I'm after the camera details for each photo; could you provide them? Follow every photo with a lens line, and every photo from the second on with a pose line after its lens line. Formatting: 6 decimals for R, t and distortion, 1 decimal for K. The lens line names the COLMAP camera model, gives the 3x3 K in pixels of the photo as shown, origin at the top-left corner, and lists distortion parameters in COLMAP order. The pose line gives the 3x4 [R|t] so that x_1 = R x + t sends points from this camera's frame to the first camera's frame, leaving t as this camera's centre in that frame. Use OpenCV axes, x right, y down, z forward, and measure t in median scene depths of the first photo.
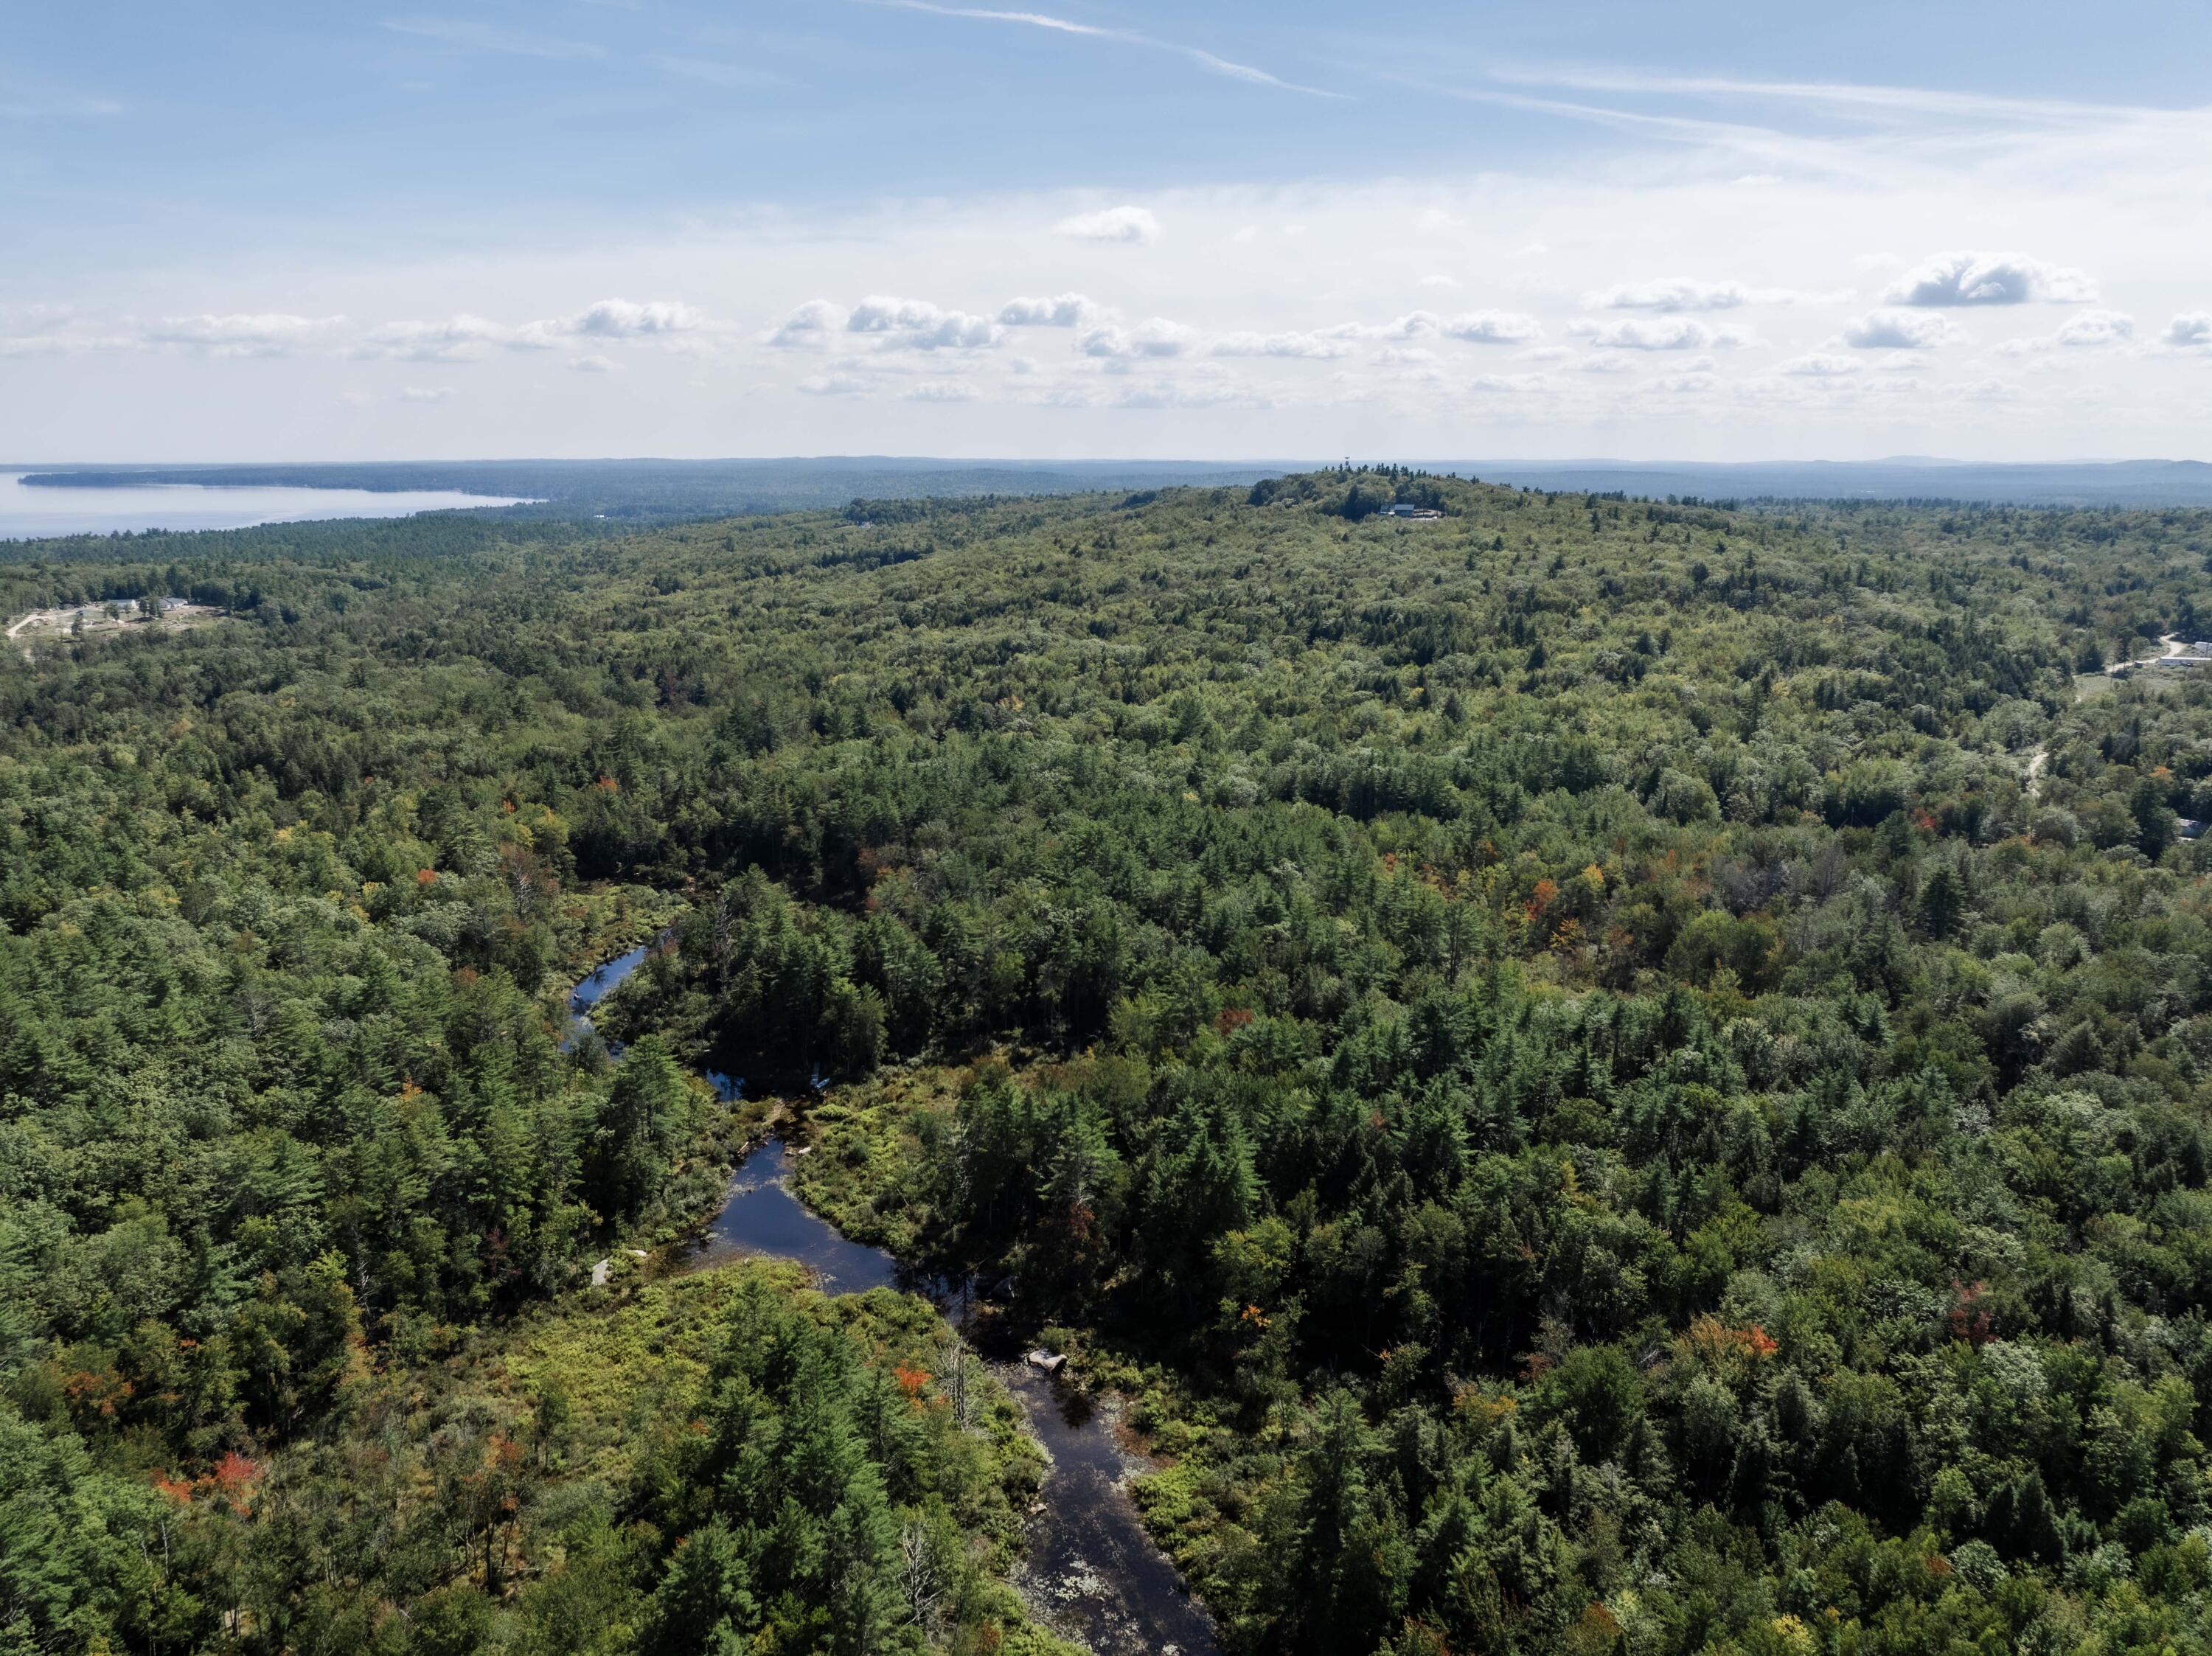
lens RADIAL K [[1552.6, 0, 1093.3], [0, 1552.6, 835.3], [0, 0, 1]] dist [-0.052048, 0.031689]
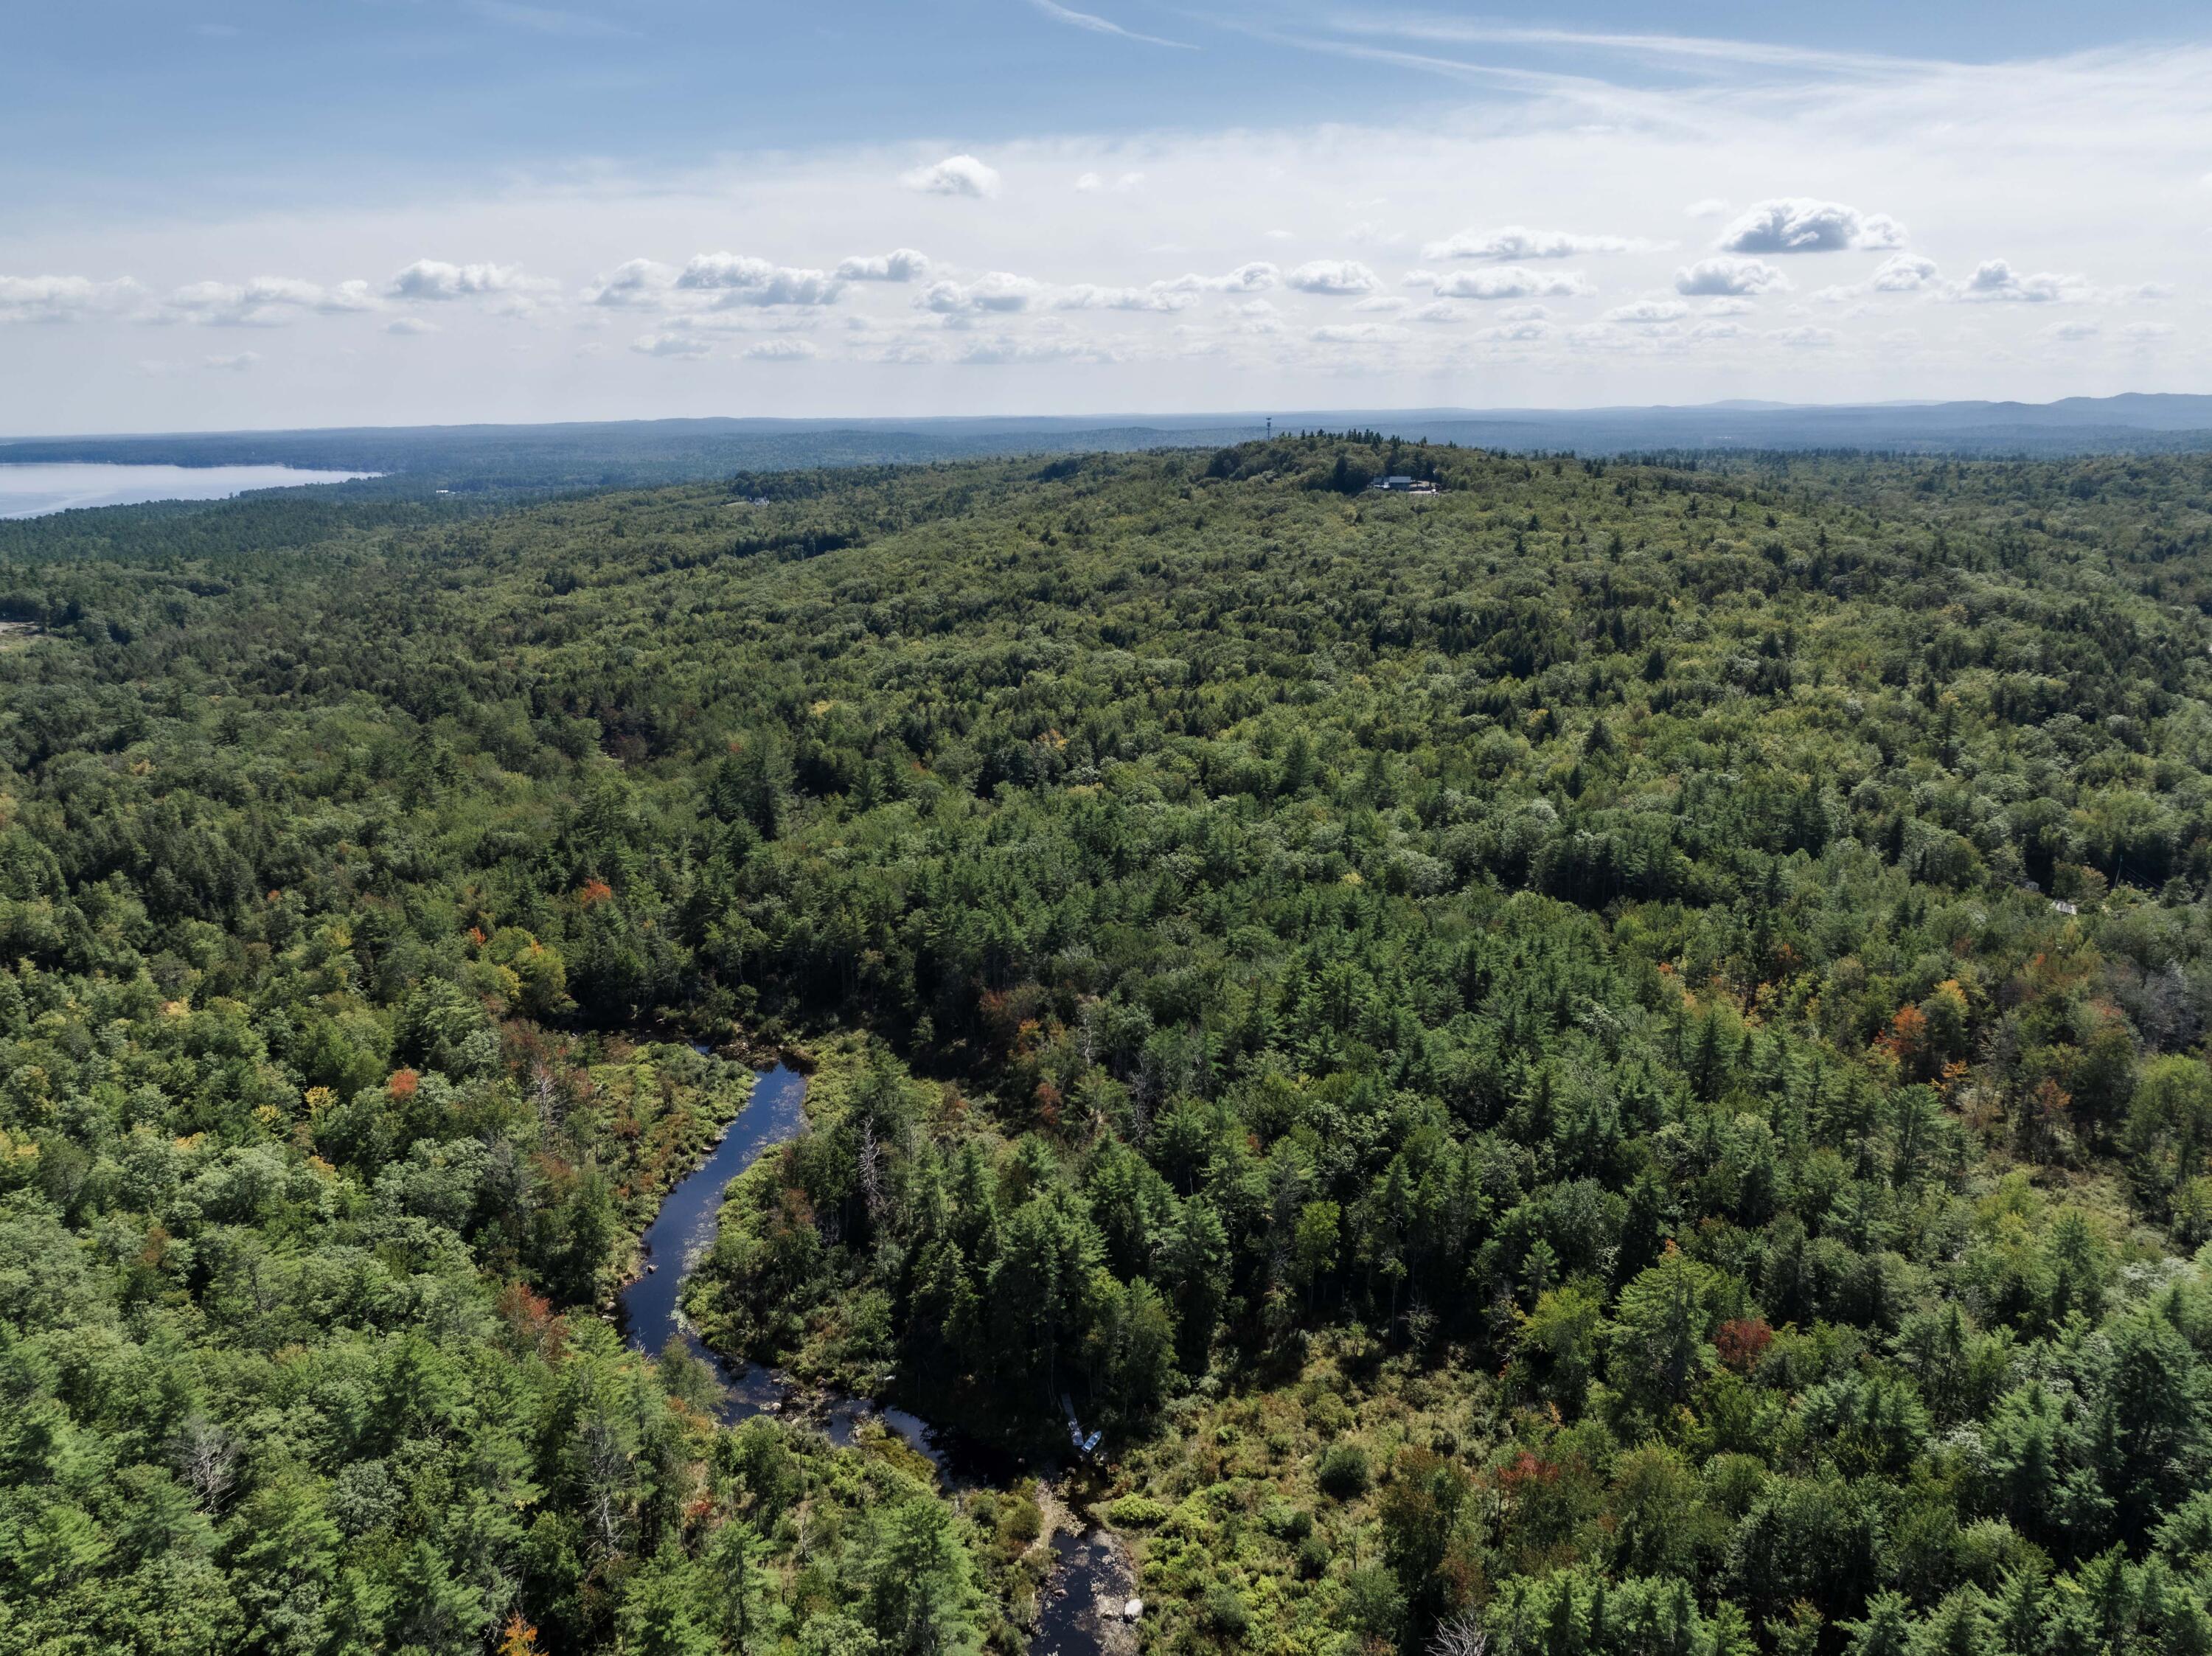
lens RADIAL K [[1567.5, 0, 1106.0], [0, 1567.5, 828.0], [0, 0, 1]] dist [-0.061599, 0.043725]
pose [[0.994966, -0.040081, 0.091845, -0.089612], [0.038246, 0.999034, 0.021650, -0.047809], [-0.092624, -0.018028, 0.995538, 0.138535]]
